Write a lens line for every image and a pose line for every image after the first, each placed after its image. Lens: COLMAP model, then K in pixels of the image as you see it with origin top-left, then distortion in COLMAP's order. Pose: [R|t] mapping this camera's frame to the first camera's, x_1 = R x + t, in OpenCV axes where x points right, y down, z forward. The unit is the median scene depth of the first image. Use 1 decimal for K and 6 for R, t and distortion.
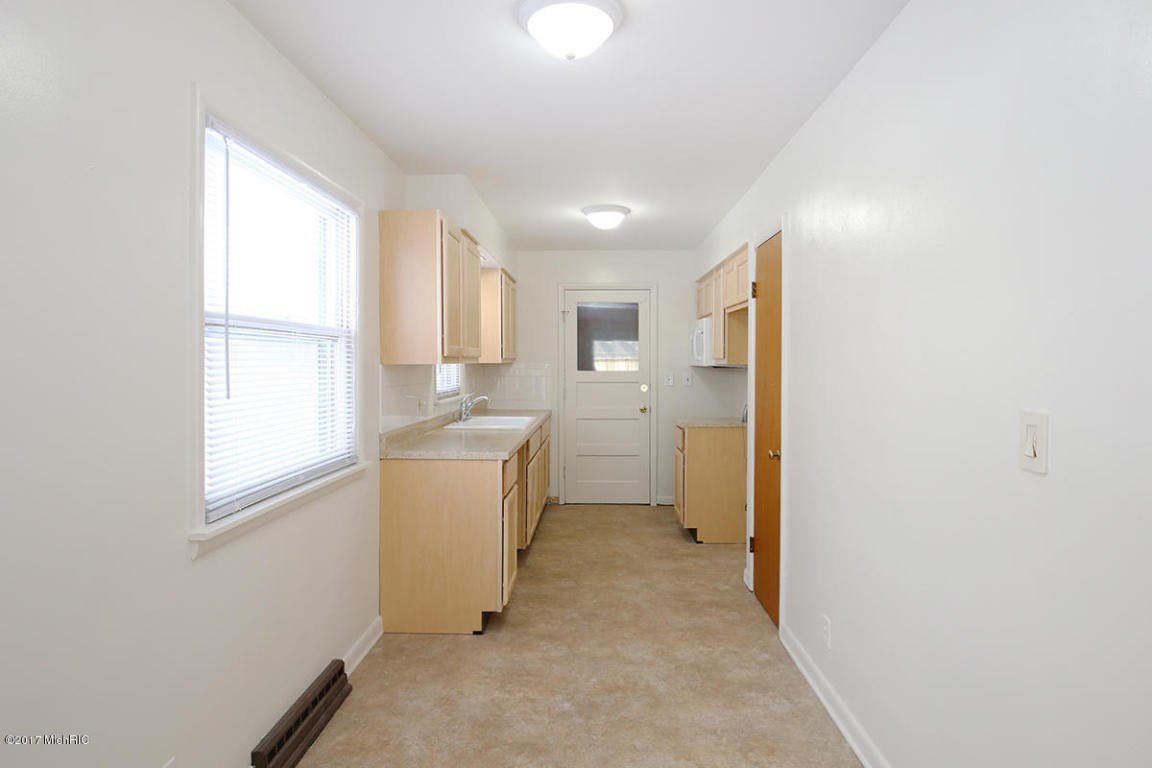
lens RADIAL K [[670.7, 0, 575.8], [0, 670.7, 381.1], [0, 0, 1]] dist [0.004814, 0.000626]
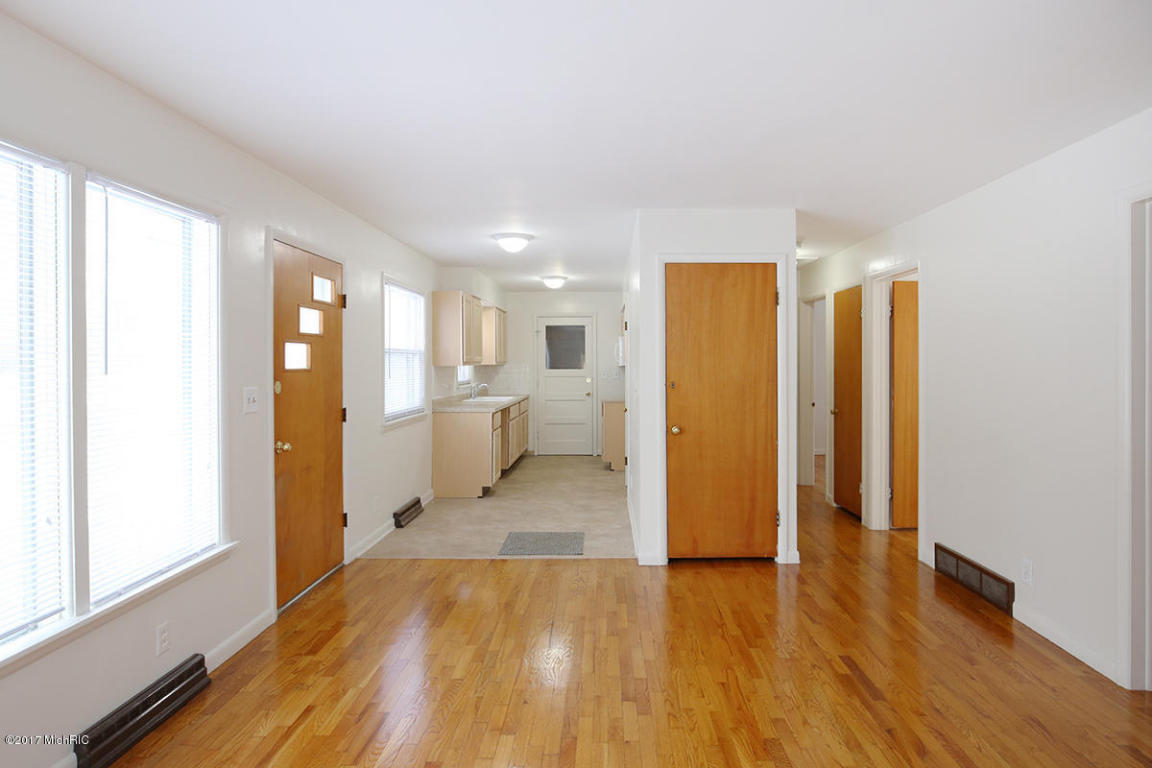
lens RADIAL K [[670.7, 0, 578.4], [0, 670.7, 373.5], [0, 0, 1]] dist [0.004814, 0.000626]
pose [[0.999955, -0.004696, -0.008208, 0.160519], [0.004596, 0.999915, -0.012167, 0.023772], [0.008265, 0.012129, 0.999892, -0.981906]]
